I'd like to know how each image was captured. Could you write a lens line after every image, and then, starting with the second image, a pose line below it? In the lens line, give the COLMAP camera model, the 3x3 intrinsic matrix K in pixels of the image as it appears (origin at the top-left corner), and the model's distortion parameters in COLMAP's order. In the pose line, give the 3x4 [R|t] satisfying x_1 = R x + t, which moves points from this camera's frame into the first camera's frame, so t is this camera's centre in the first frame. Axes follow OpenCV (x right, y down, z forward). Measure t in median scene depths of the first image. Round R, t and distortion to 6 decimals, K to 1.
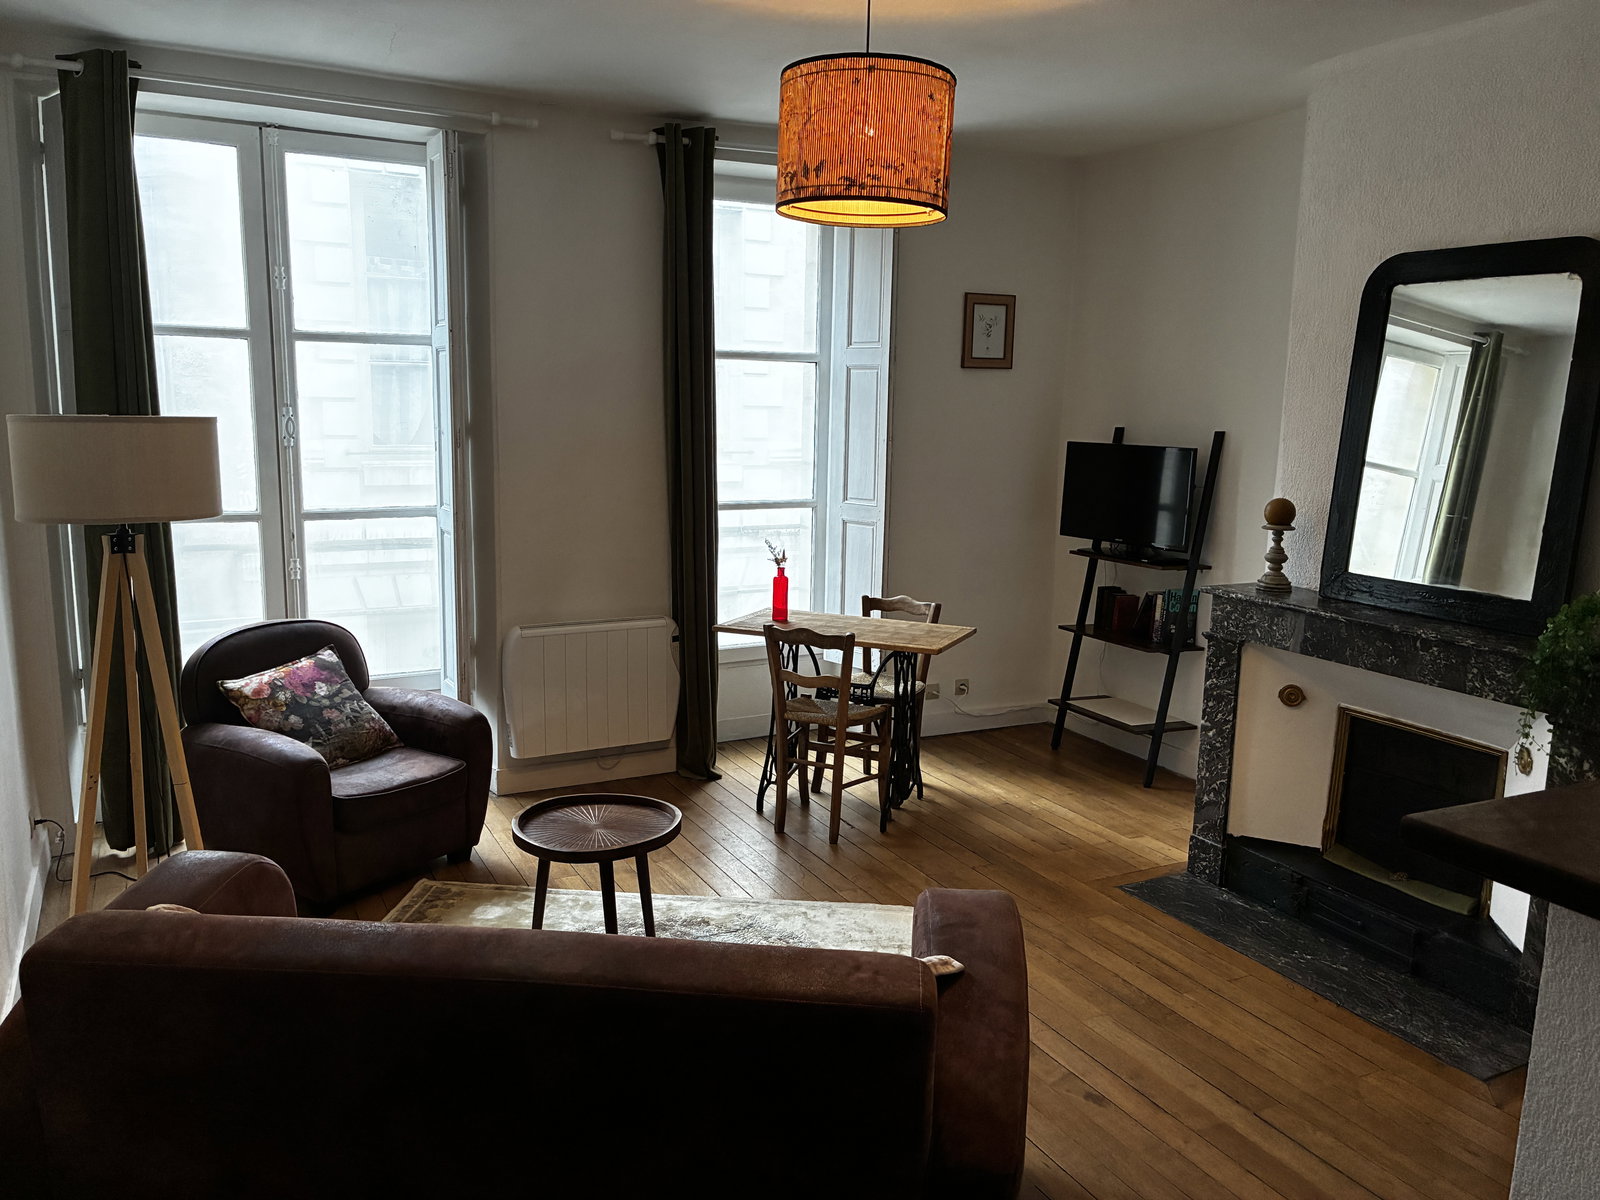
lens RADIAL K [[1204.6, 0, 802.0], [0, 1204.6, 593.8], [0, 0, 1]] dist [0.027573, -0.028958]
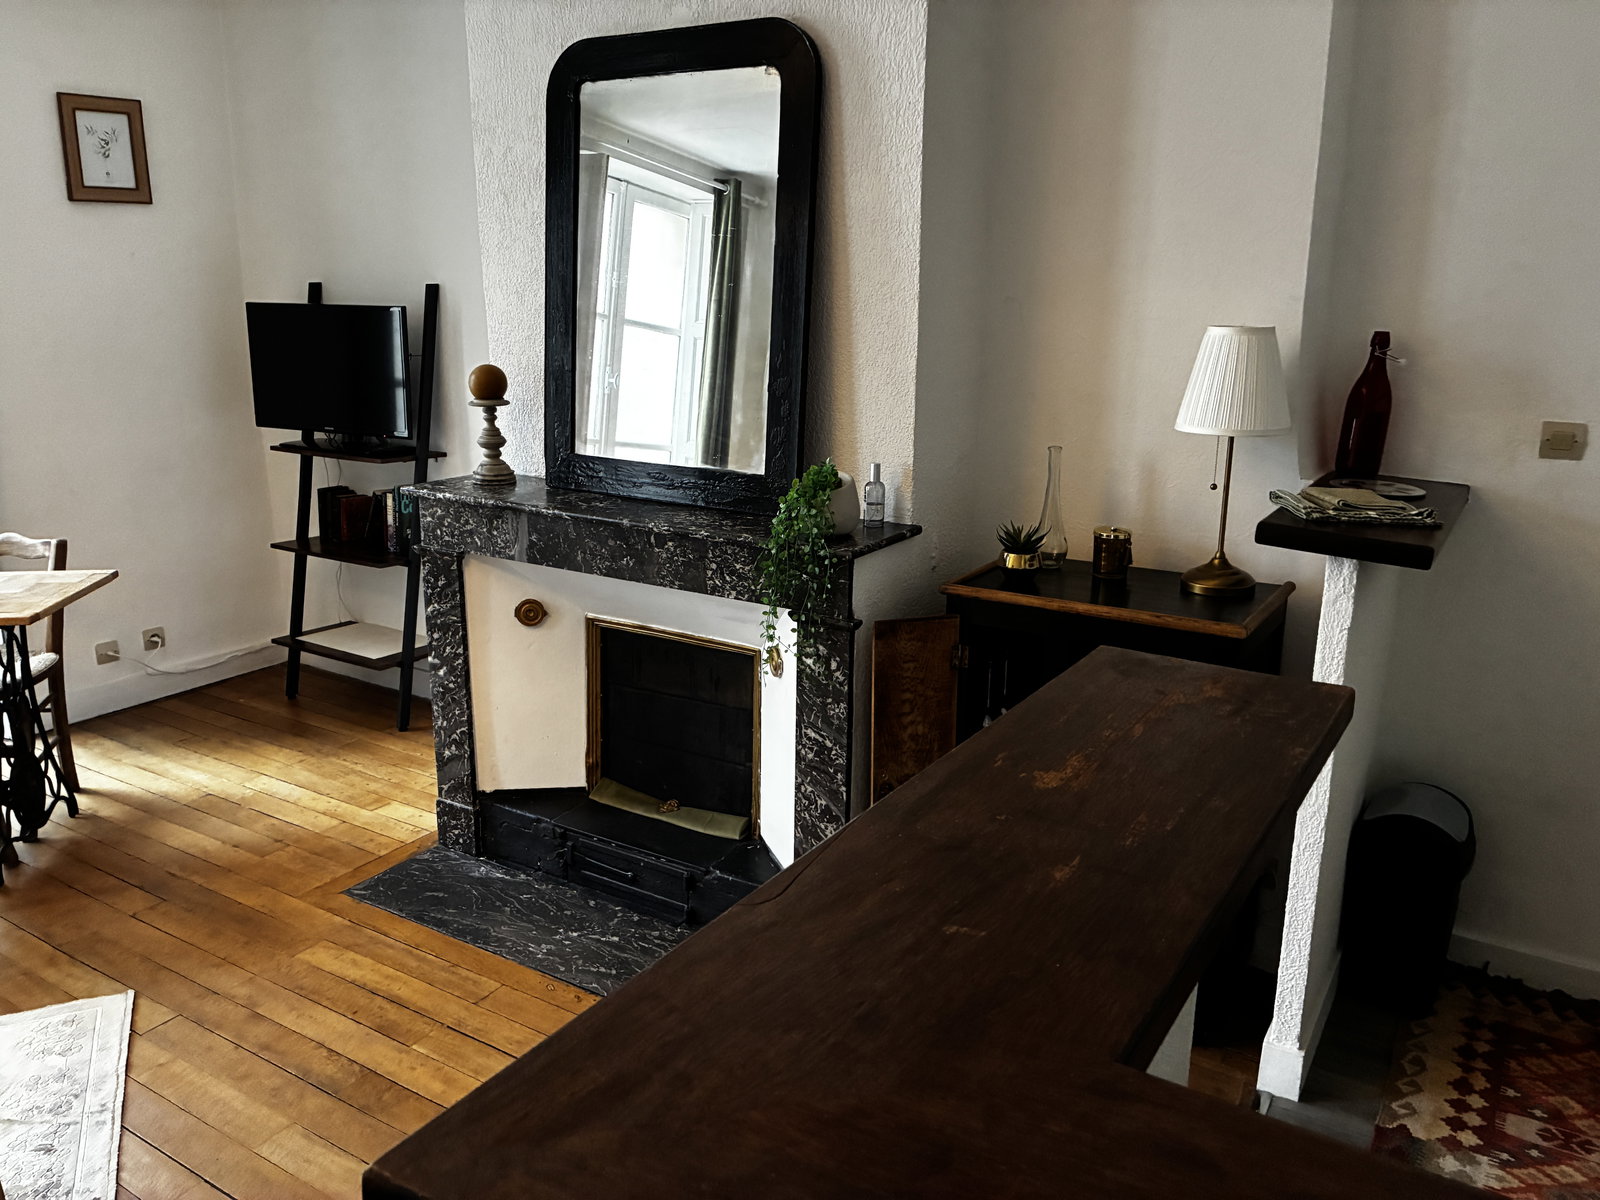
lens RADIAL K [[1204.6, 0, 793.0], [0, 1204.6, 608.8], [0, 0, 1]] dist [0.027573, -0.028958]
pose [[0.859386, -0.150737, 0.488605, 0.155648], [0.093646, 0.985796, 0.139413, -0.013436], [-0.502679, -0.074054, 0.861295, 0.208541]]
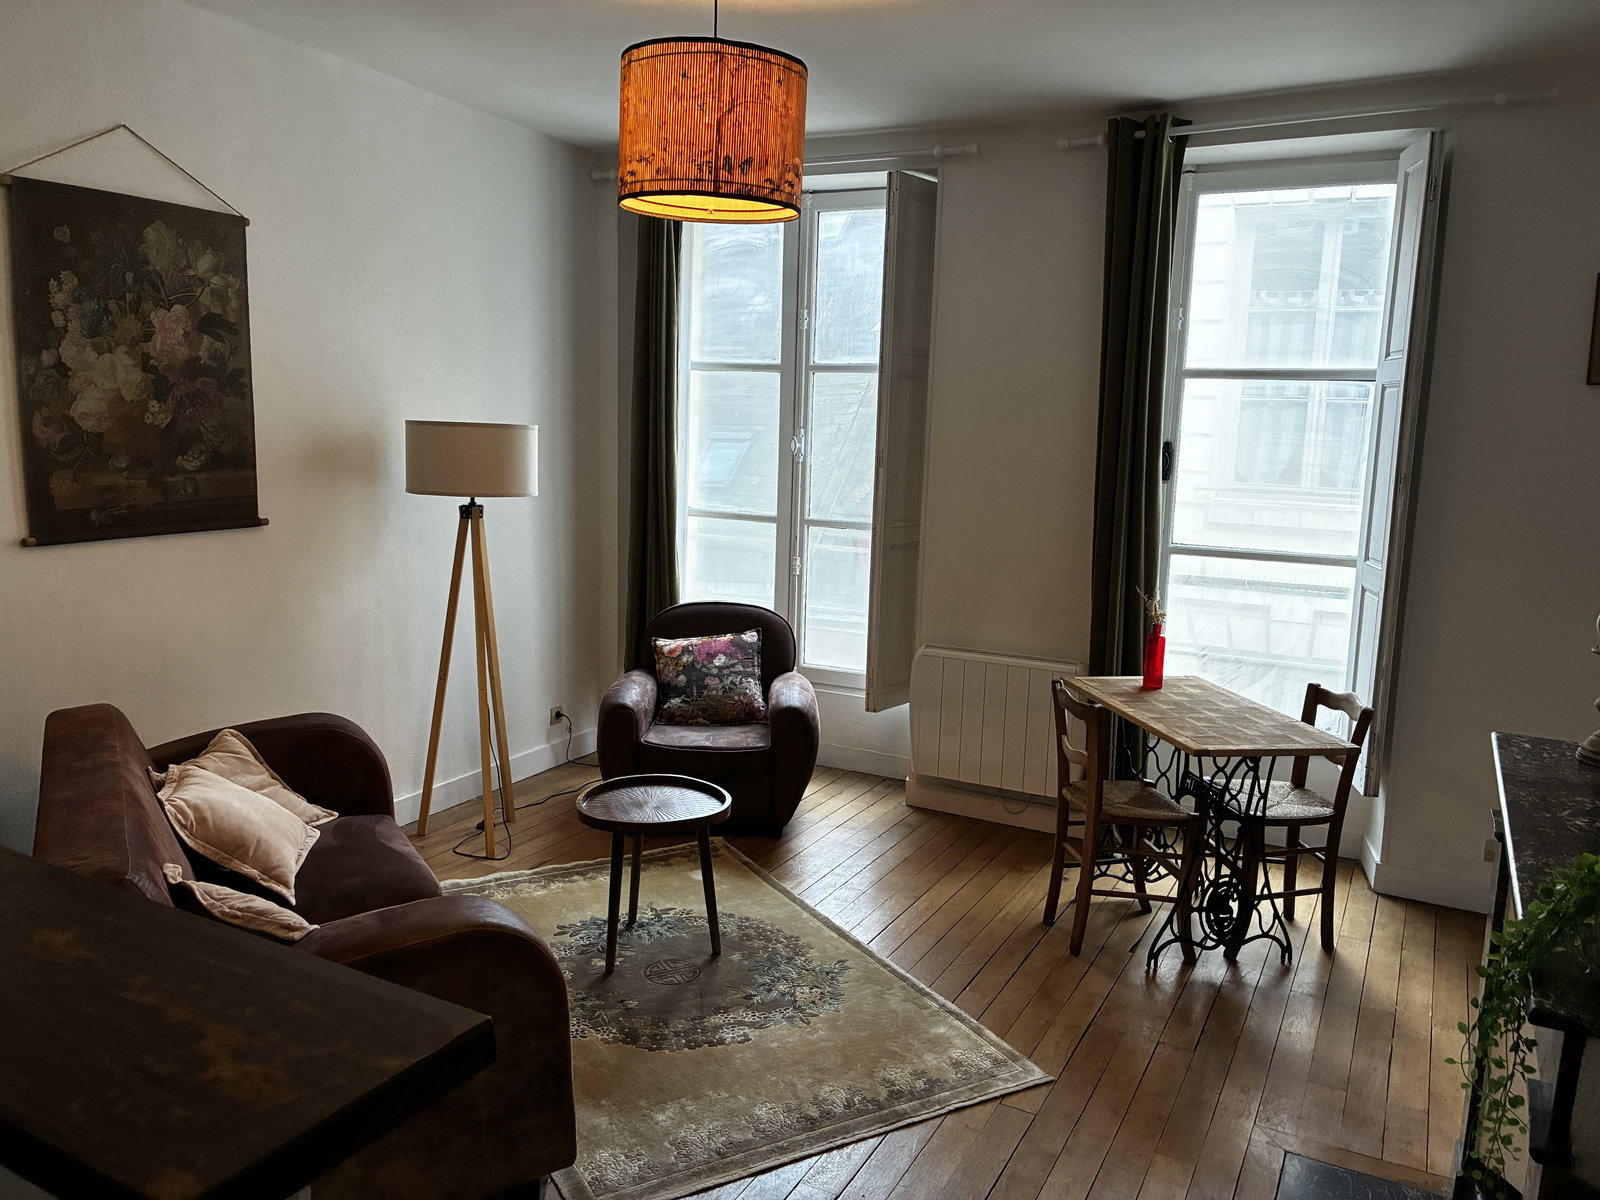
lens RADIAL K [[1204.6, 0, 800.2], [0, 1204.6, 597.6], [0, 0, 1]] dist [0.027573, -0.028958]
pose [[0.569044, 0.121856, -0.813228, 0.601396], [-0.150947, 0.987634, 0.042366, -0.044376], [0.808334, 0.098646, 0.580400, 0.363148]]
